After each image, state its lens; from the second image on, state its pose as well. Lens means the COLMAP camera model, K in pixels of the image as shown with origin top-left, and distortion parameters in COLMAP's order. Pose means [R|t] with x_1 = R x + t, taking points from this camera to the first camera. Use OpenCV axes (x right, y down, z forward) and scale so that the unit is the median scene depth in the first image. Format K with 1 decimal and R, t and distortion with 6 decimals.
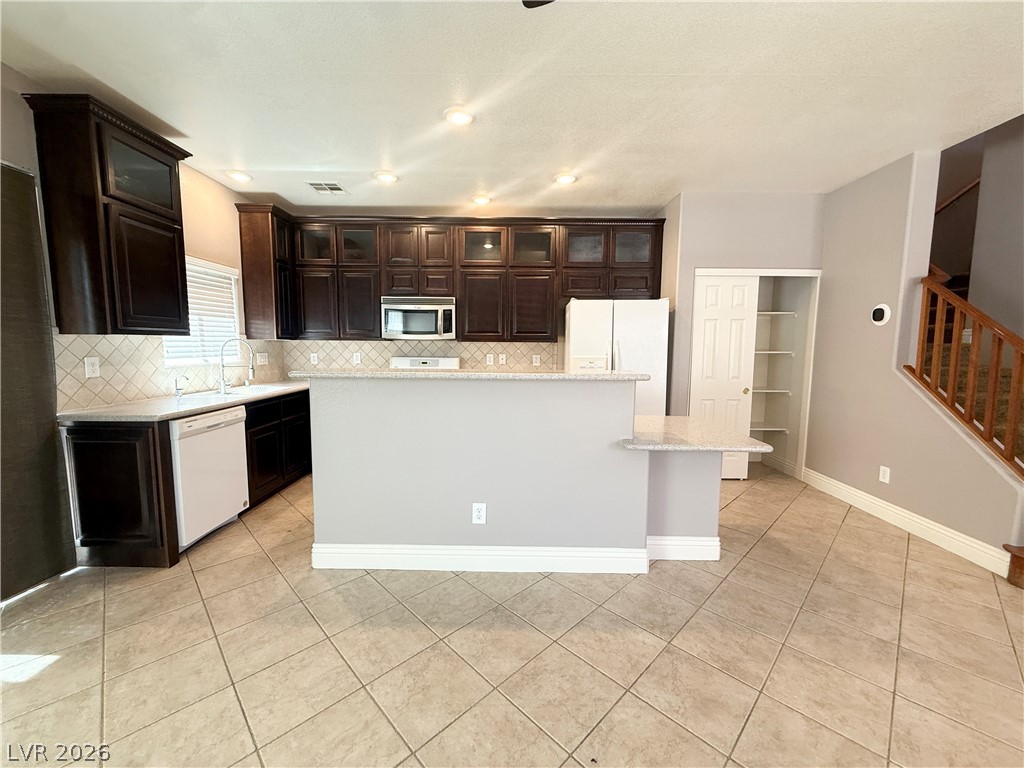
lens RADIAL K [[407.4, 0, 510.6], [0, 407.4, 383.8], [0, 0, 1]] dist [0.000509, 0.000005]
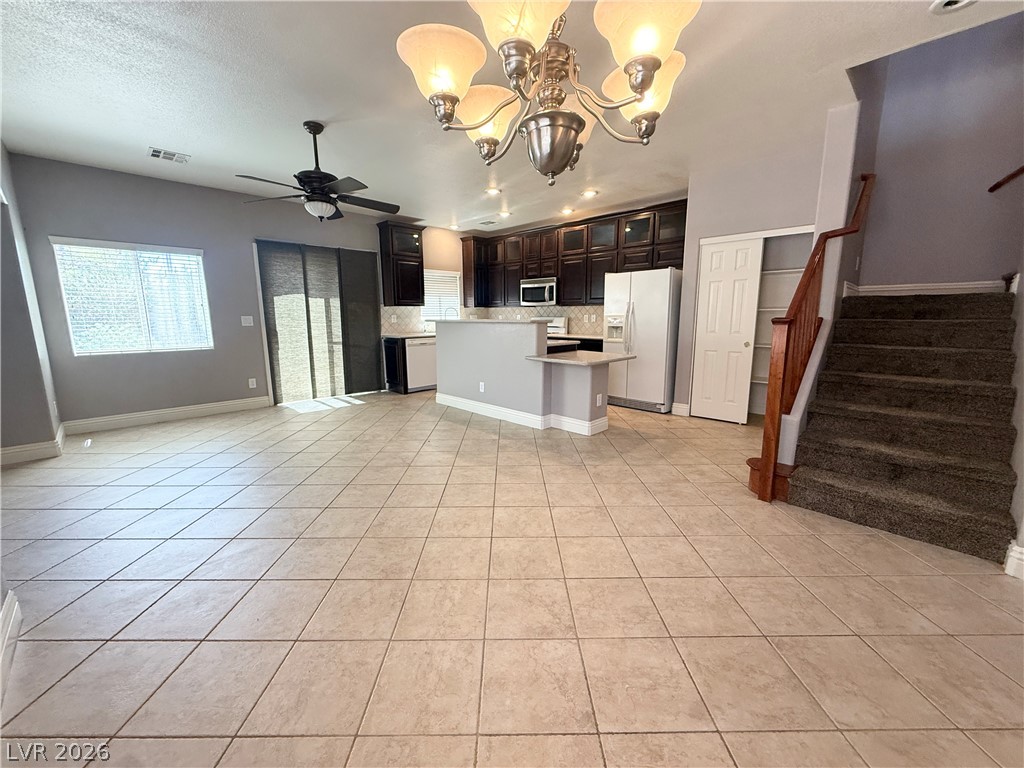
lens RADIAL K [[407.4, 0, 511.0], [0, 407.4, 382.8], [0, 0, 1]] dist [0.000509, 0.000005]
pose [[0.715953, 0.104423, -0.690295, 0.920263], [-0.056529, 0.994175, 0.091762, 0.057332], [0.695857, -0.026676, 0.717685, -0.257340]]
